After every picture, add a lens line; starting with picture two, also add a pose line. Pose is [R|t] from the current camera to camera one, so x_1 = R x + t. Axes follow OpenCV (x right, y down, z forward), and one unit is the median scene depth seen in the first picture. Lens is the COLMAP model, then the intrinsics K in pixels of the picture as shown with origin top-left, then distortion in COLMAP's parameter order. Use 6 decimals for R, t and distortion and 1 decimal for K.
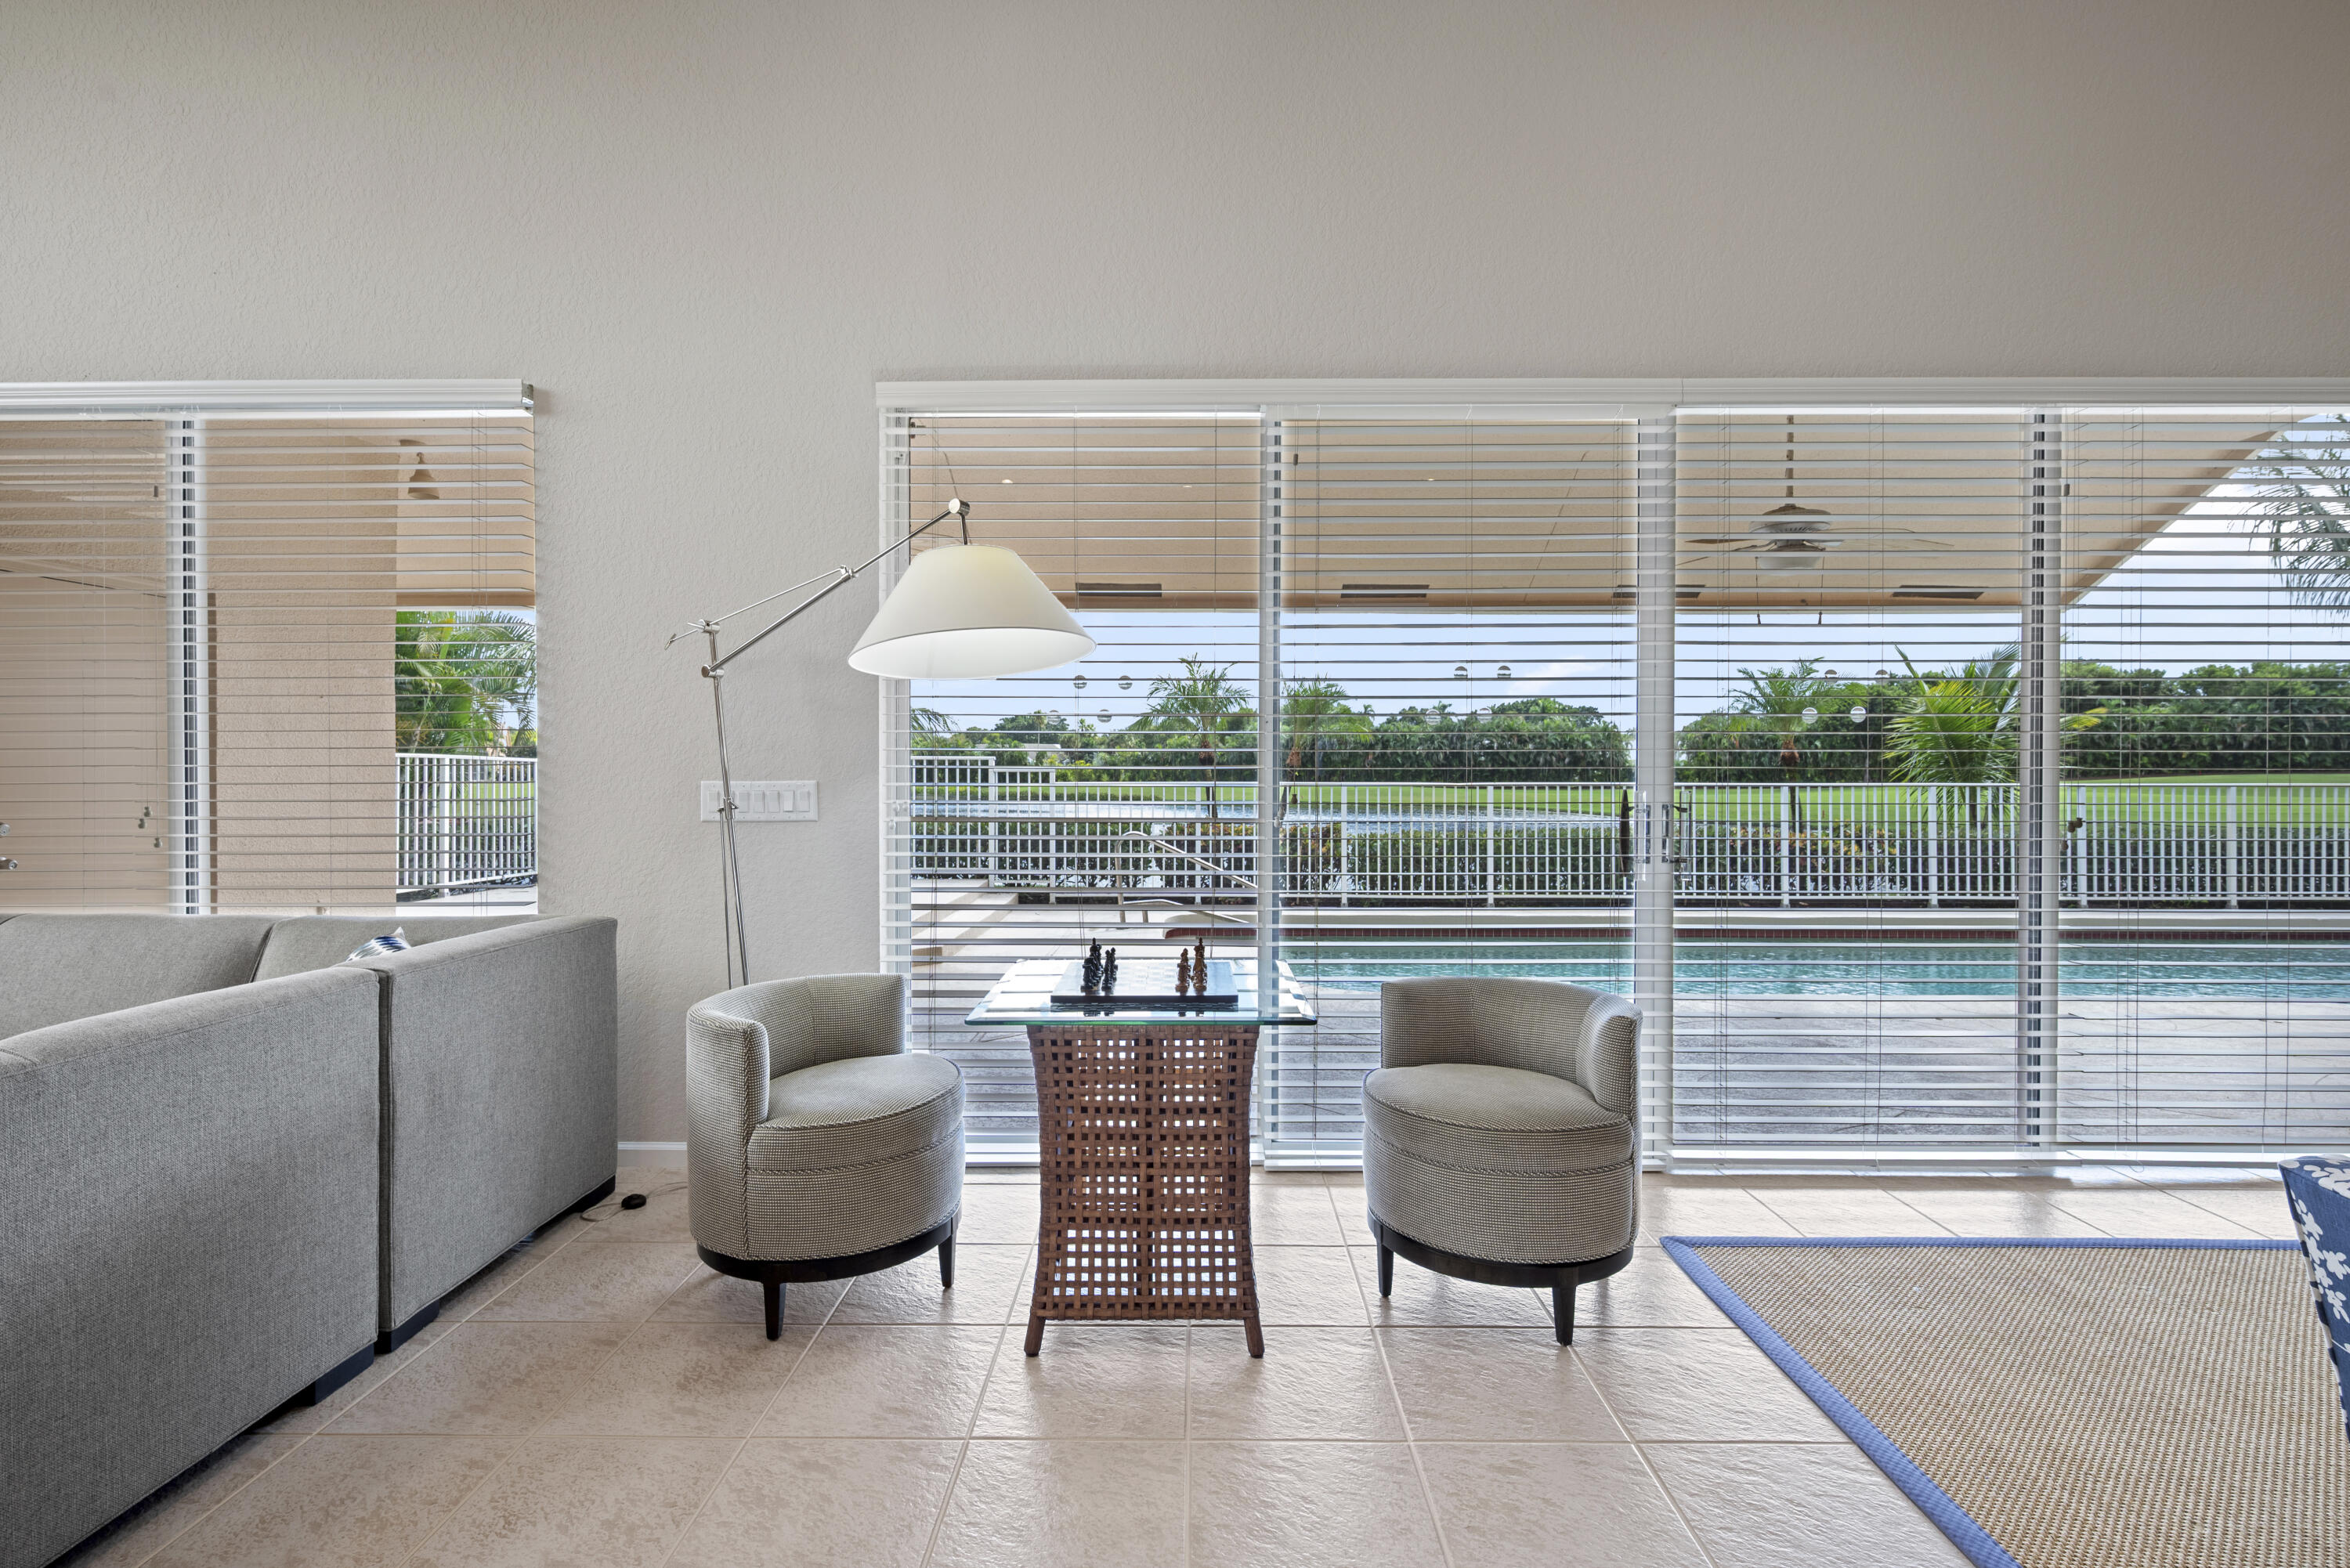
lens RADIAL K [[1070.4, 0, 1179.1], [0, 1070.4, 778.0], [0, 0, 1]] dist [-0.001923, 0.000596]
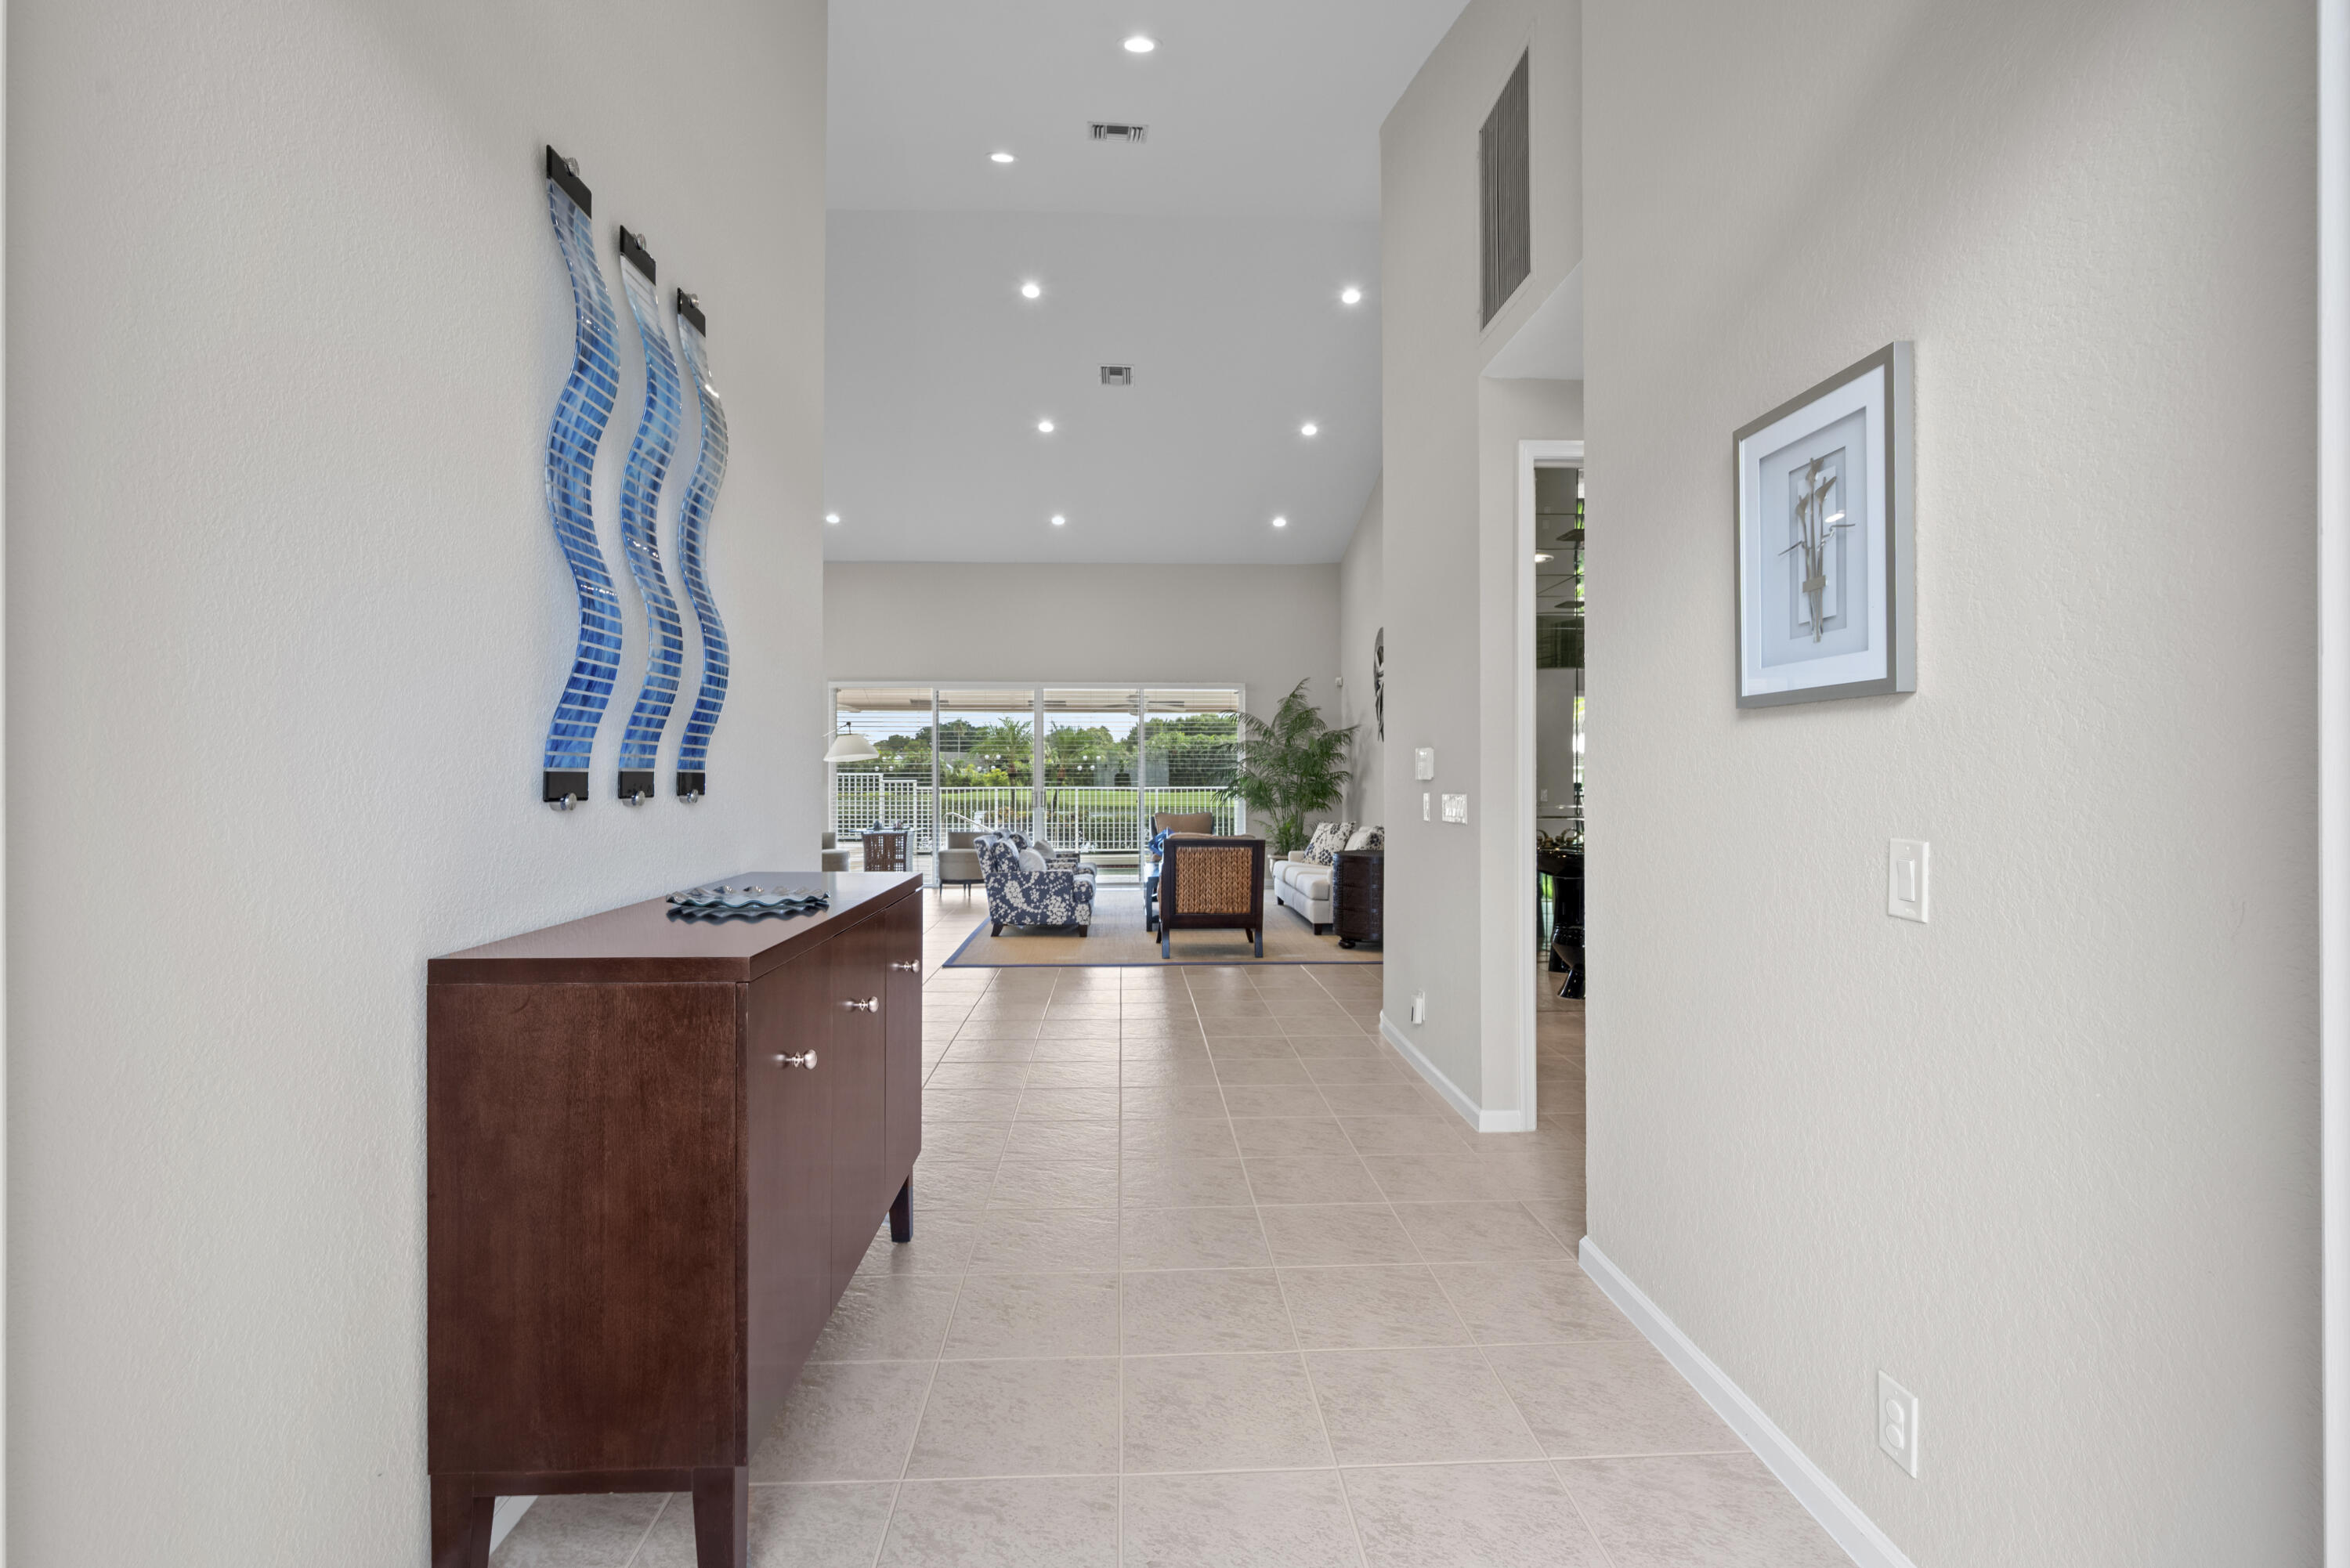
lens RADIAL K [[1070.4, 0, 1179.1], [0, 1070.4, 778.0], [0, 0, 1]] dist [-0.001923, 0.000596]
pose [[0.997526, -0.004170, 0.070177, 0.198201], [0.004689, 0.999963, -0.007229, 0.002702], [-0.070144, 0.007540, 0.997508, -0.823529]]
